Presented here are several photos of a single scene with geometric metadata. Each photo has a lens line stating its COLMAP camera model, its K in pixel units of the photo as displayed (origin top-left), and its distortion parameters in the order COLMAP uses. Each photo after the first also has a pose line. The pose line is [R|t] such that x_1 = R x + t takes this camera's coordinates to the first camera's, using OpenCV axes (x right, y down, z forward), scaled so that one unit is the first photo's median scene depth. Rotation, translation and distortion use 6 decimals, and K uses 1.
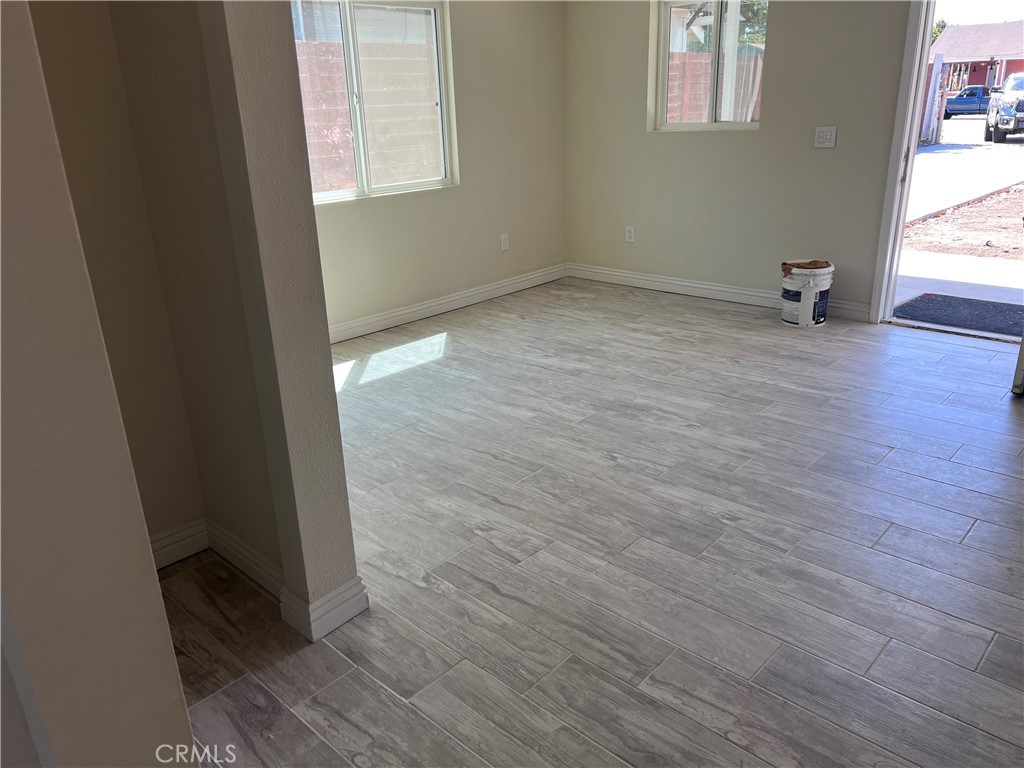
lens RADIAL K [[770.4, 0, 512.4], [0, 770.4, 378.8], [0, 0, 1]] dist [0.070248, -0.089497]
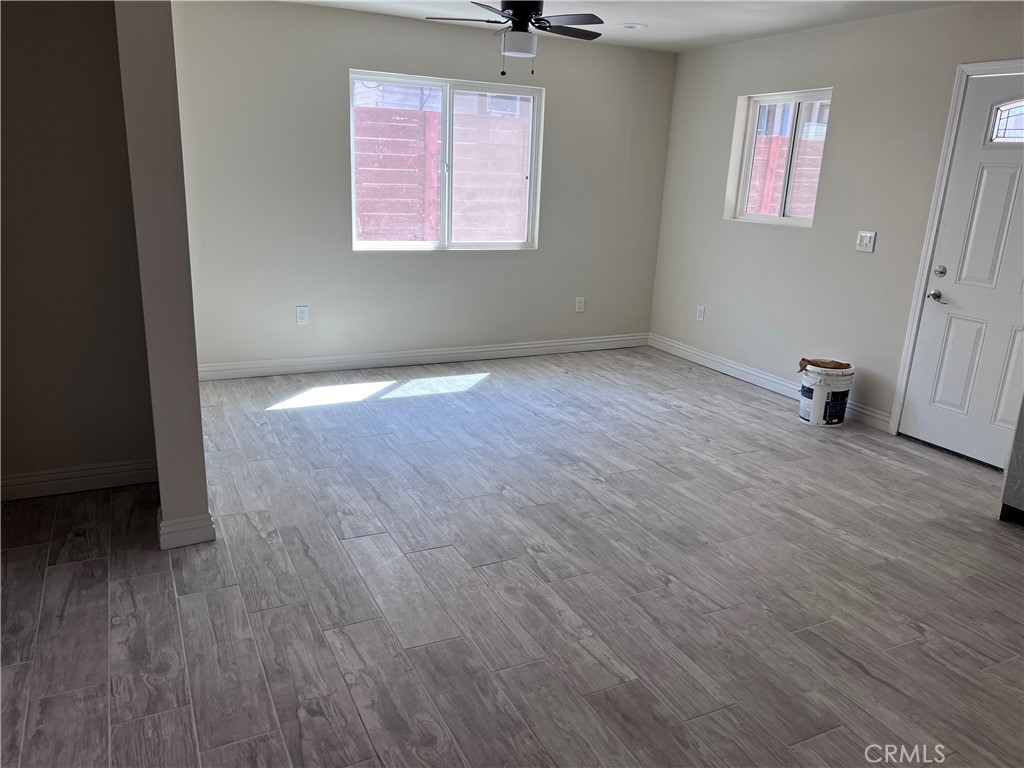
lens RADIAL K [[769.6, 0, 514.8], [0, 769.6, 387.6], [0, 0, 1]] dist [0.105411, -0.147664]
pose [[0.935667, 0.167877, -0.310393, 0.337944], [-0.188334, 0.981411, -0.036927, -0.004786], [0.298424, 0.093009, 0.949891, -0.072621]]
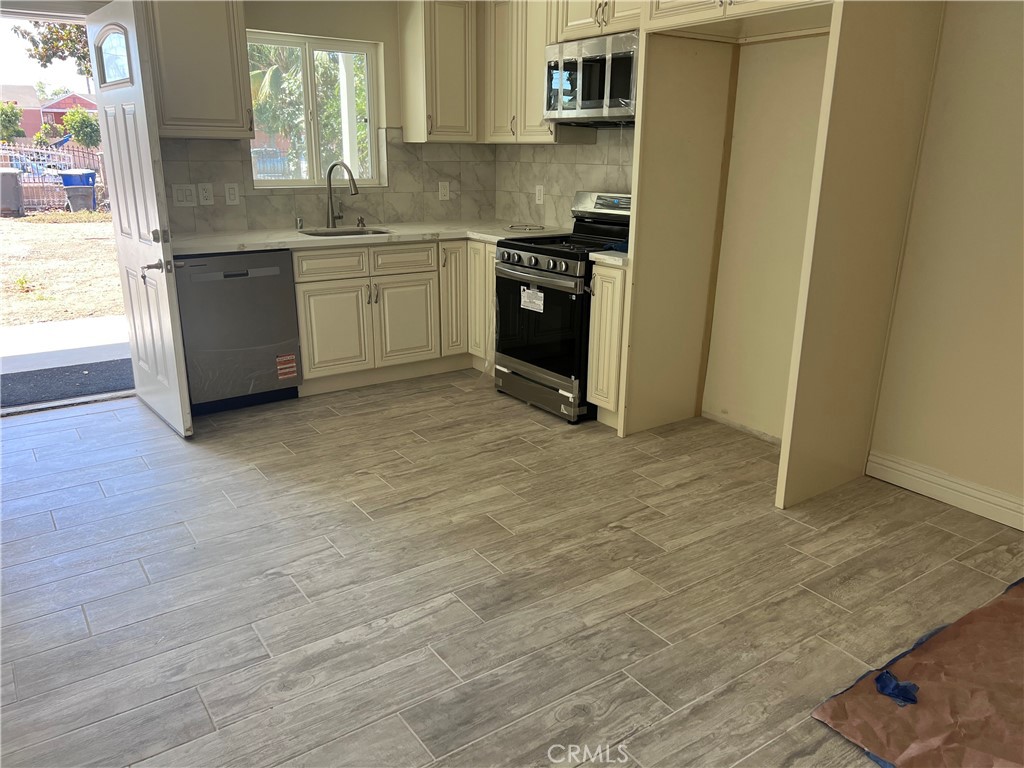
lens RADIAL K [[770.4, 0, 512.4], [0, 770.4, 378.8], [0, 0, 1]] dist [0.070248, -0.089497]
pose [[0.205235, -0.243745, 0.947875, -0.199513], [0.317008, 0.932836, 0.171238, -0.076759], [-0.925950, 0.265340, 0.268720, 0.229237]]
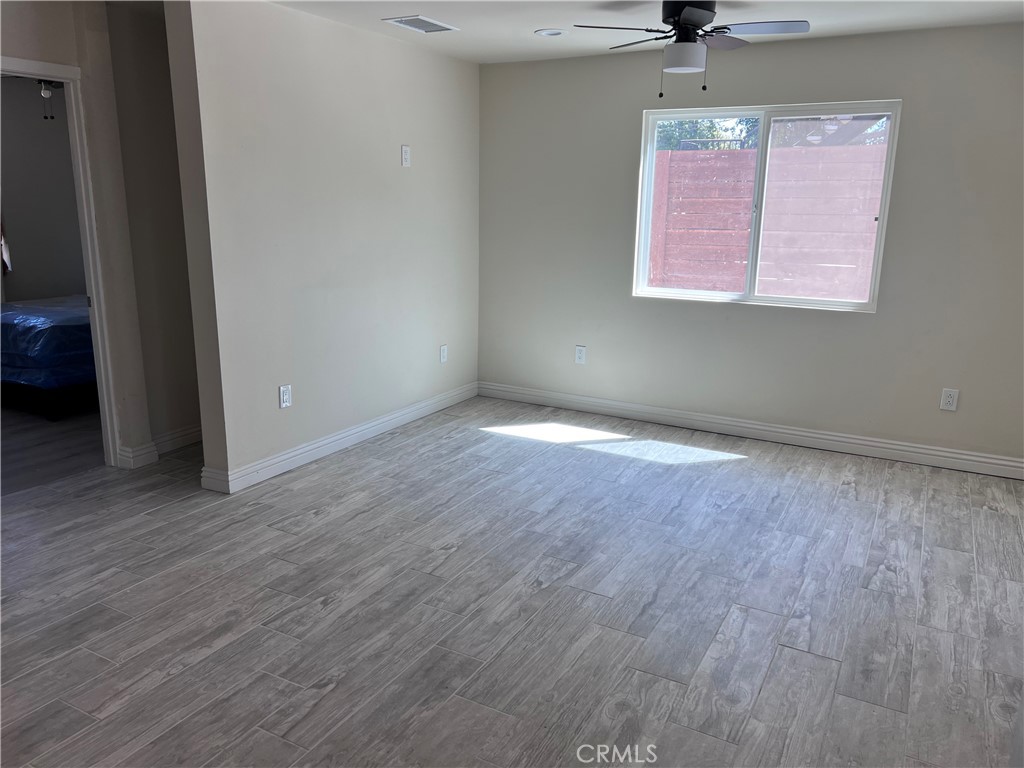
lens RADIAL K [[770.4, 0, 512.4], [0, 770.4, 378.8], [0, 0, 1]] dist [0.070248, -0.089497]
pose [[0.244674, 0.259398, -0.934263, 0.754811], [-0.351306, 0.921797, 0.163933, -0.220087], [0.903725, 0.288103, 0.316668, 0.479597]]
